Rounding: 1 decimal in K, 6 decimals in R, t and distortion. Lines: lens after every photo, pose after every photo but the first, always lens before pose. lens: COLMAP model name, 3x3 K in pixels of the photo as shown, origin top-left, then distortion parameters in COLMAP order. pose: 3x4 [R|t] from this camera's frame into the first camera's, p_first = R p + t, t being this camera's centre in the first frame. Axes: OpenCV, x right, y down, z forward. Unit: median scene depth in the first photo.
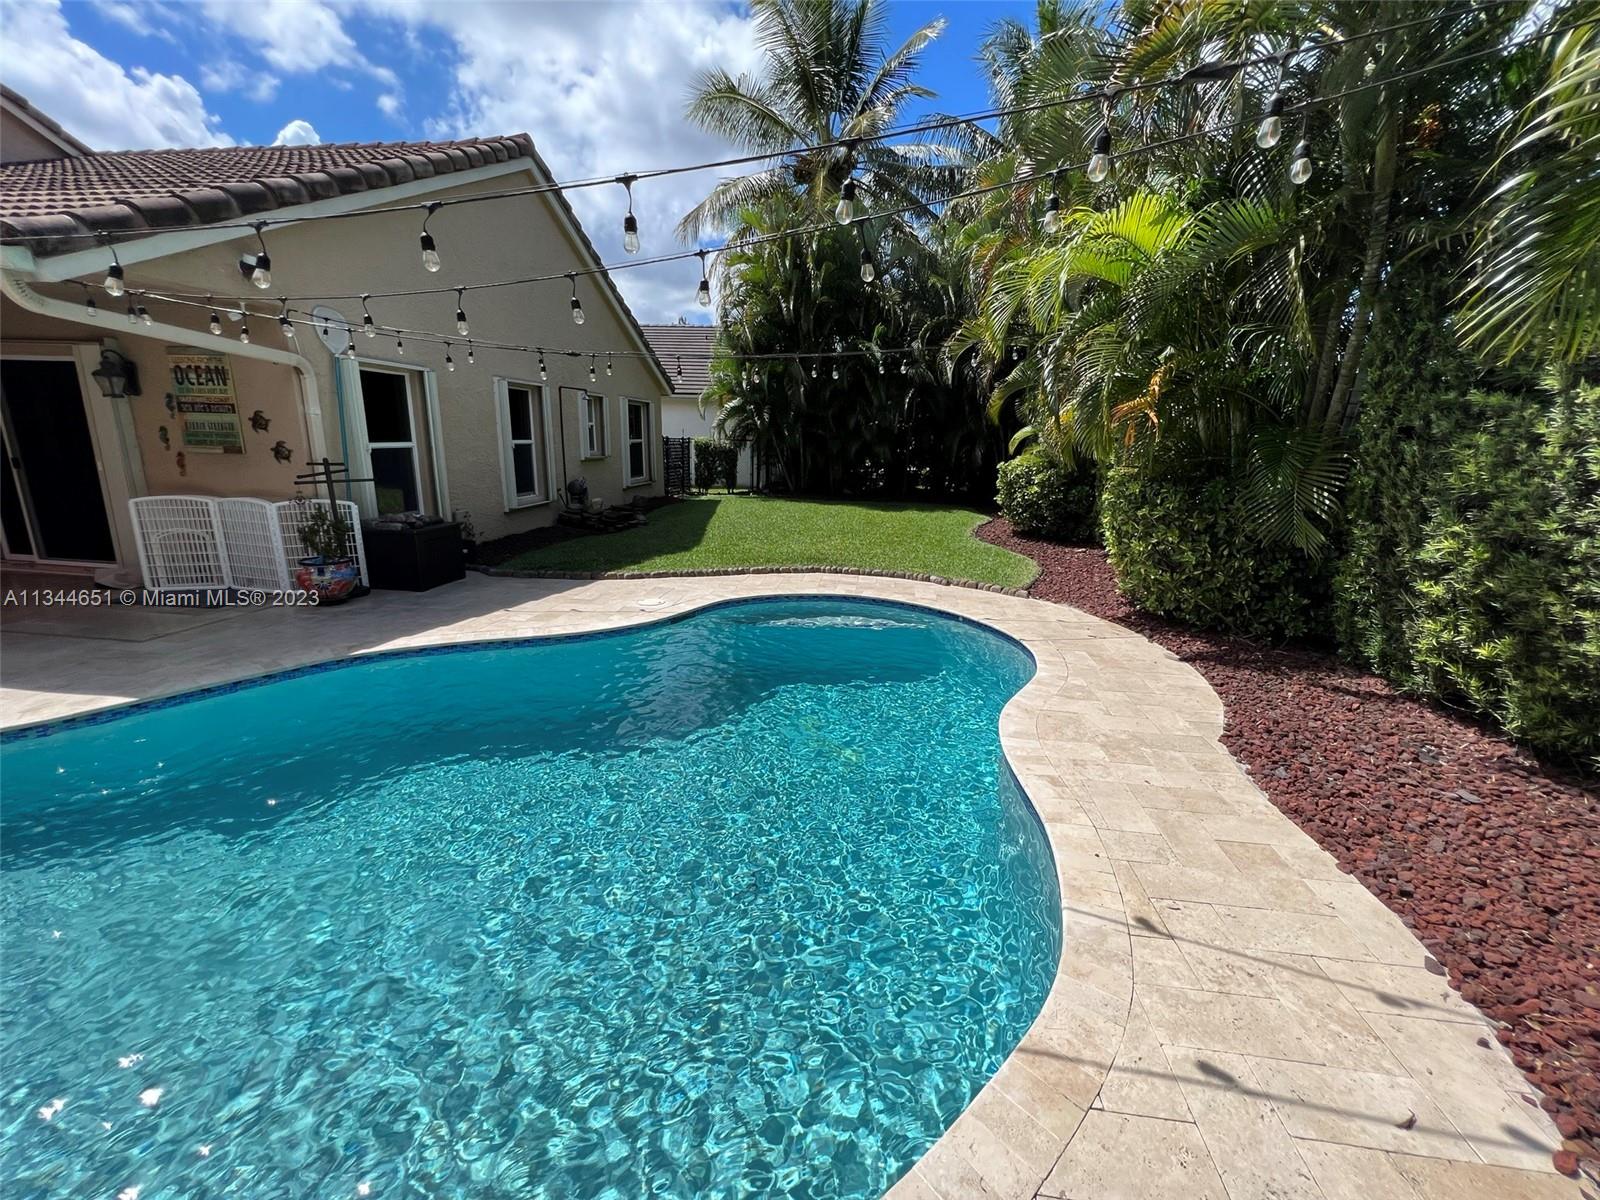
lens RADIAL K [[642.7, 0, 796.5], [0, 642.7, 597.9], [0, 0, 1]] dist [-0.003366, 0.001185]
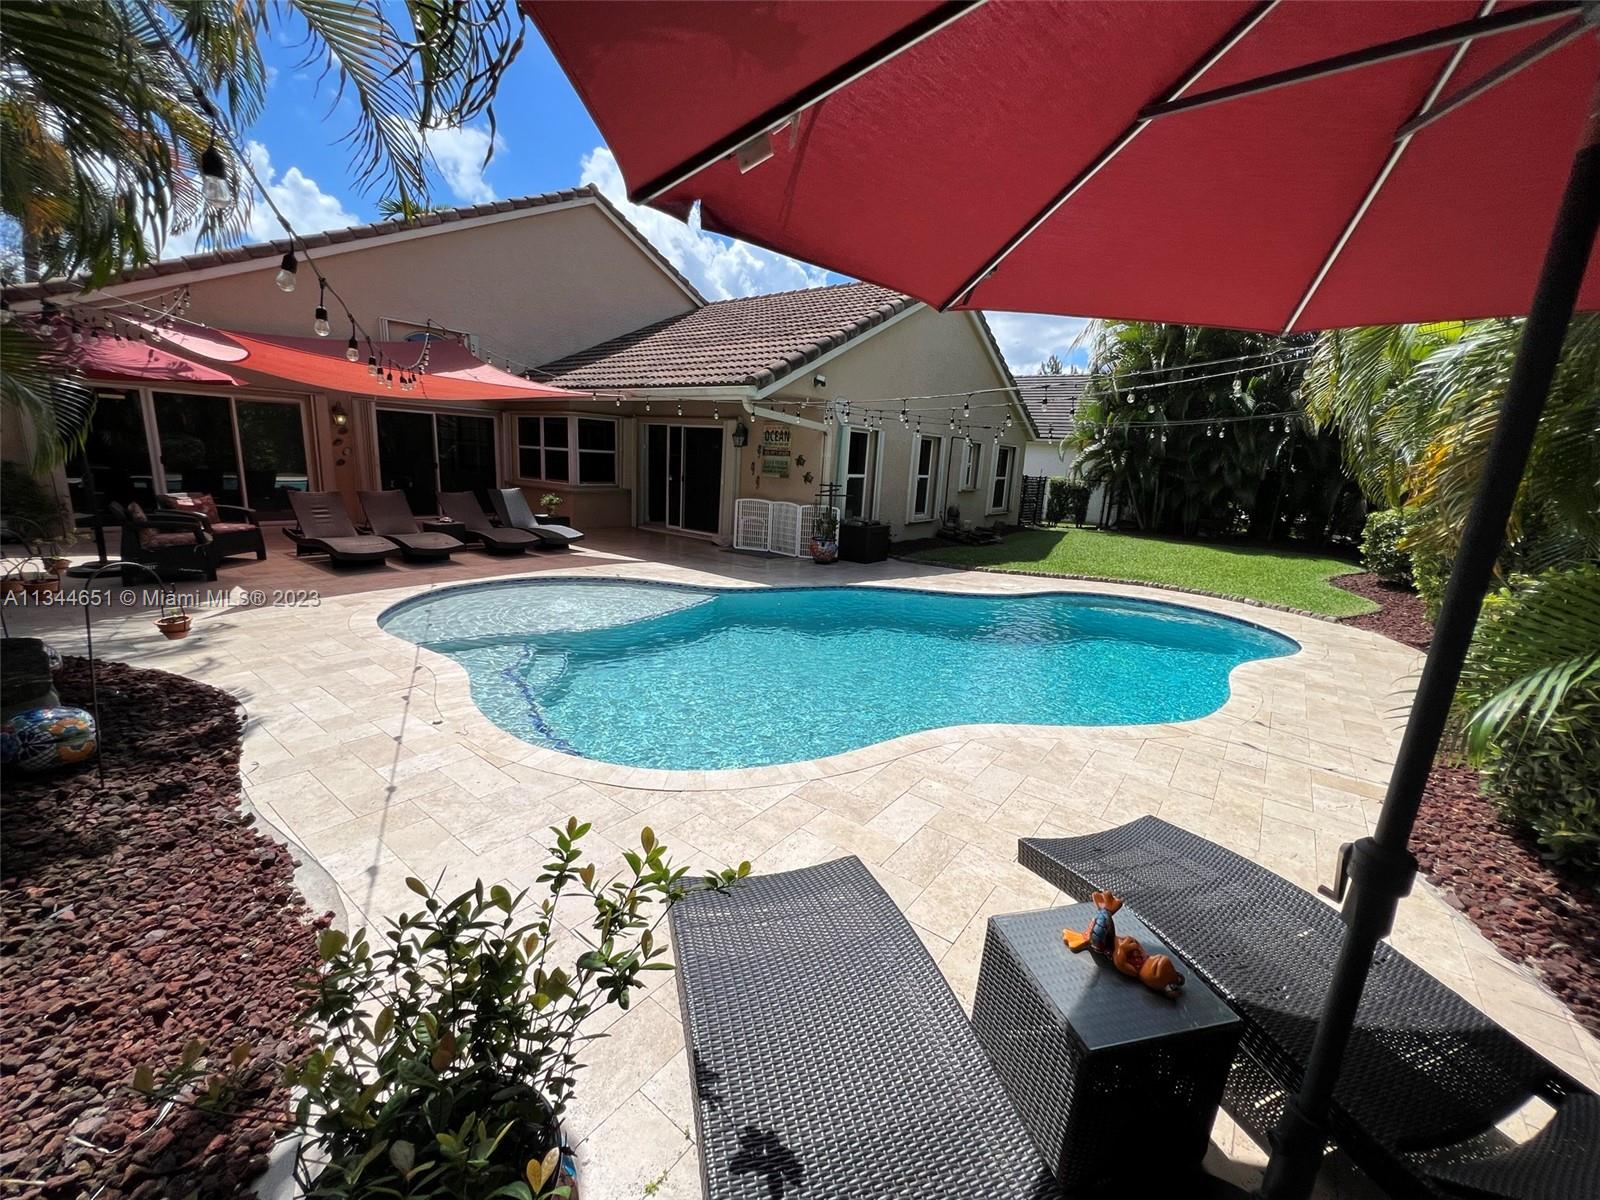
lens RADIAL K [[641.1, 0, 792.6], [0, 641.1, 597.5], [0, 0, 1]] dist [-0.007116, 0.000087]
pose [[0.863674, 0.125233, -0.488246, 0.059433], [-0.150870, 0.988464, -0.013342, 0.105658], [0.480942, 0.085185, 0.872604, -0.439708]]
